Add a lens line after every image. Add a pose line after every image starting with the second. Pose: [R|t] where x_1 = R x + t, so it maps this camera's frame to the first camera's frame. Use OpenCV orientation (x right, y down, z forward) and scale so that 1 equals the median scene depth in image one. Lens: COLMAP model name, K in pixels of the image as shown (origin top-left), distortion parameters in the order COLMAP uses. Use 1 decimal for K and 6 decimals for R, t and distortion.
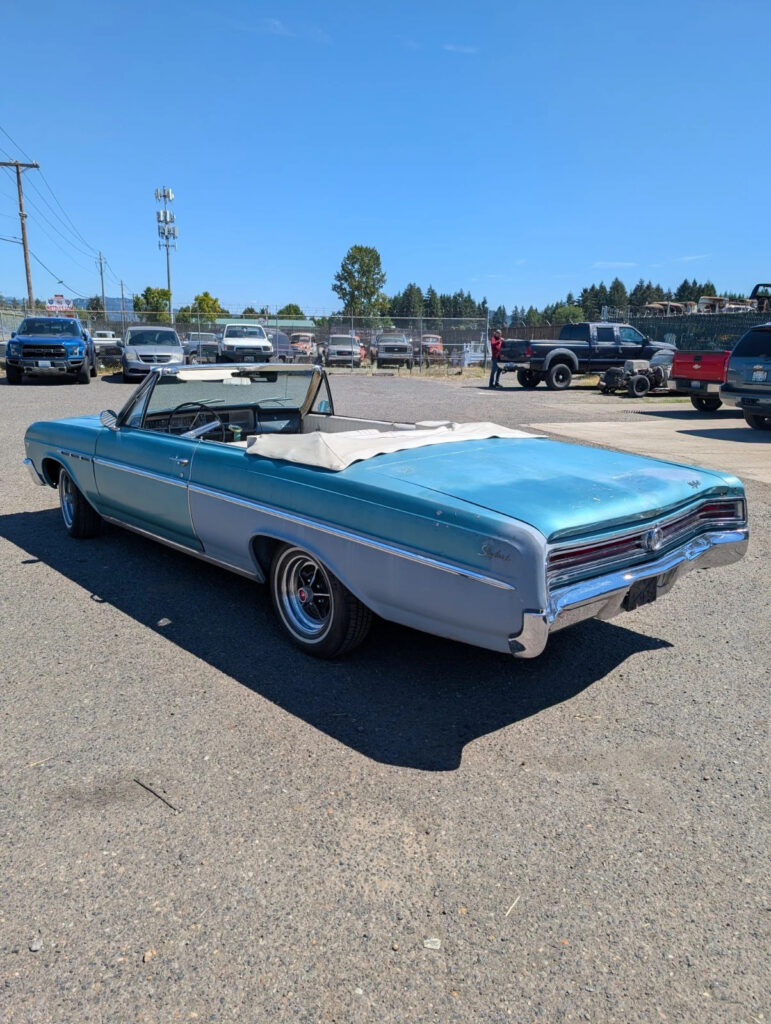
lens RADIAL K [[744.8, 0, 380.7], [0, 744.8, 514.6], [0, 0, 1]] dist [0.017283, -0.020468]
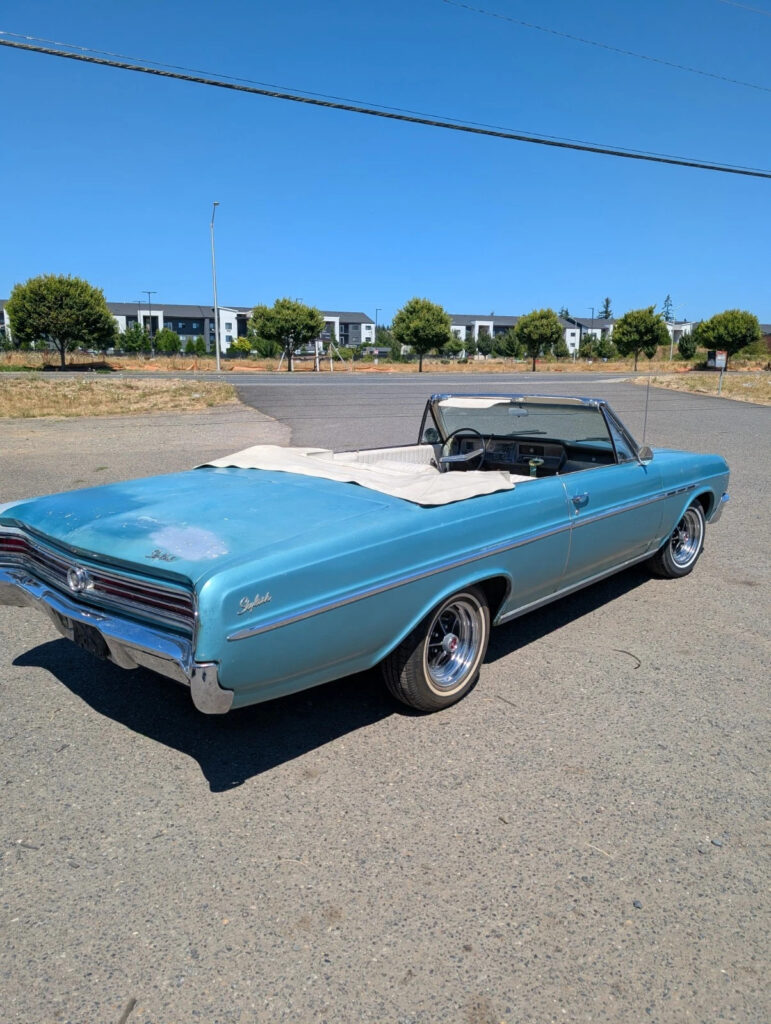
lens RADIAL K [[744.8, 0, 387.8], [0, 744.8, 505.0], [0, 0, 1]] dist [0.017283, -0.020468]
pose [[0.089999, 0.173122, -0.980780, 0.188419], [-0.232500, 0.961218, 0.148334, -0.041002], [0.968423, 0.214681, 0.126760, 0.180432]]
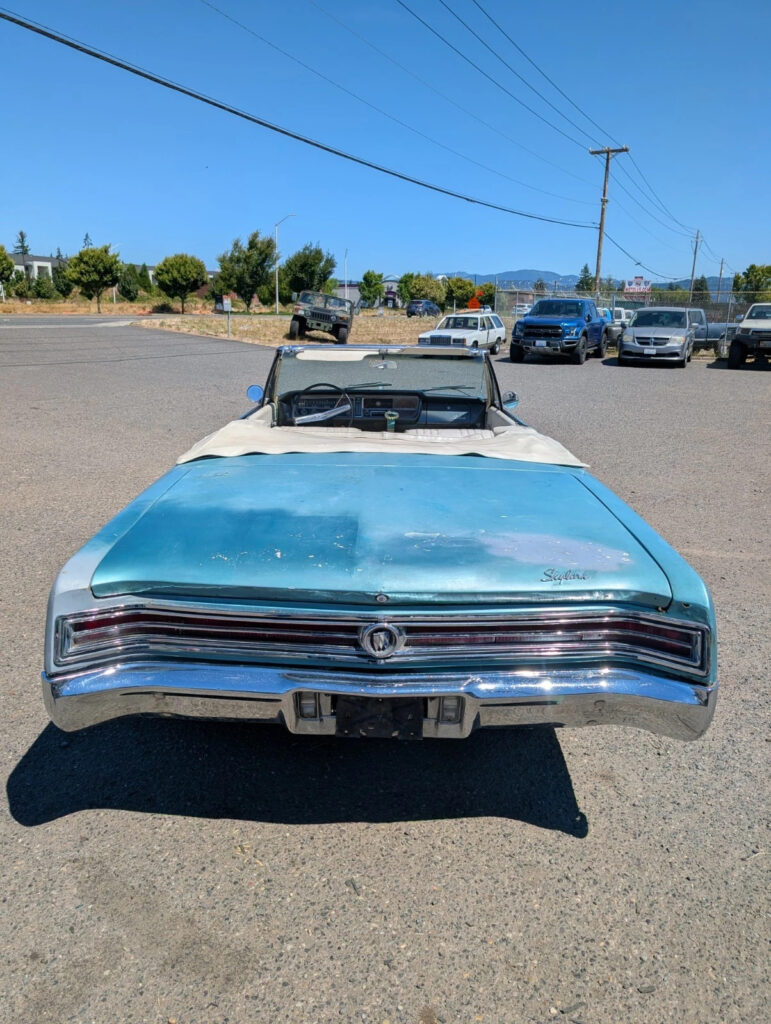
lens RADIAL K [[744.8, 0, 377.5], [0, 744.8, 509.7], [0, 0, 1]] dist [0.017283, -0.020468]
pose [[0.723514, 0.175528, -0.667620, 0.111469], [-0.164056, 0.983145, 0.080693, -0.018259], [0.670532, 0.051144, 0.740116, 0.077400]]
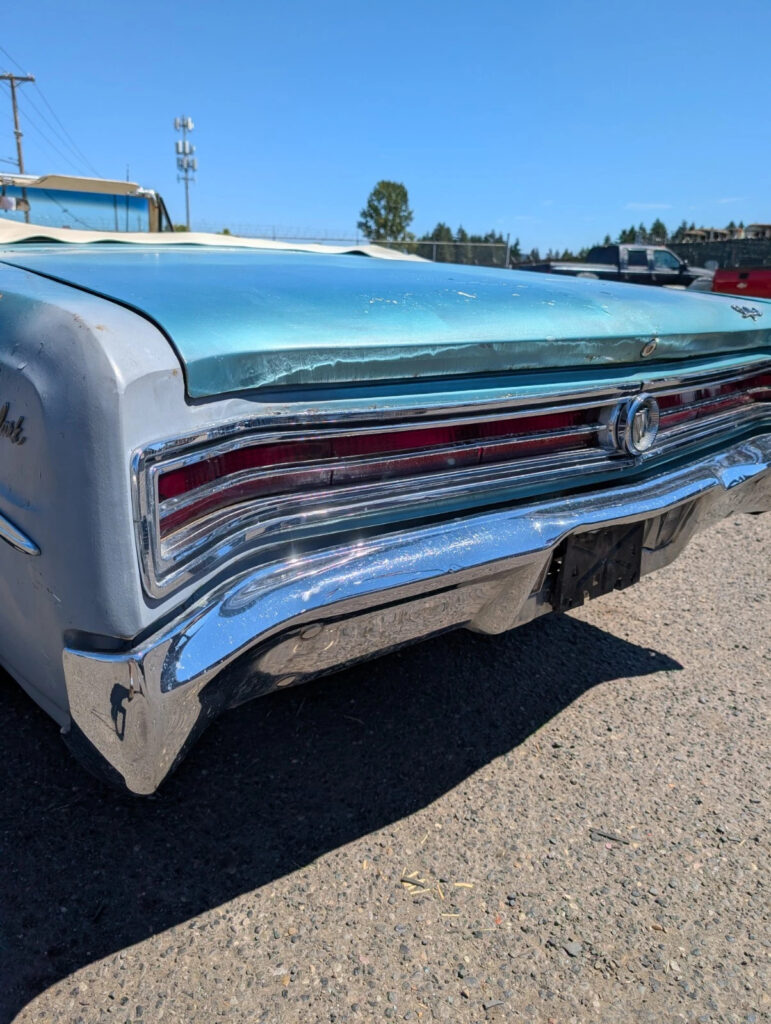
lens RADIAL K [[744.8, 0, 375.9], [0, 744.8, 515.0], [0, 0, 1]] dist [0.017283, -0.020468]
pose [[0.998898, 0.023479, -0.040633, 0.036820], [-0.020664, 0.997447, 0.068357, 0.008035], [0.042134, -0.067442, 0.996833, 0.089875]]
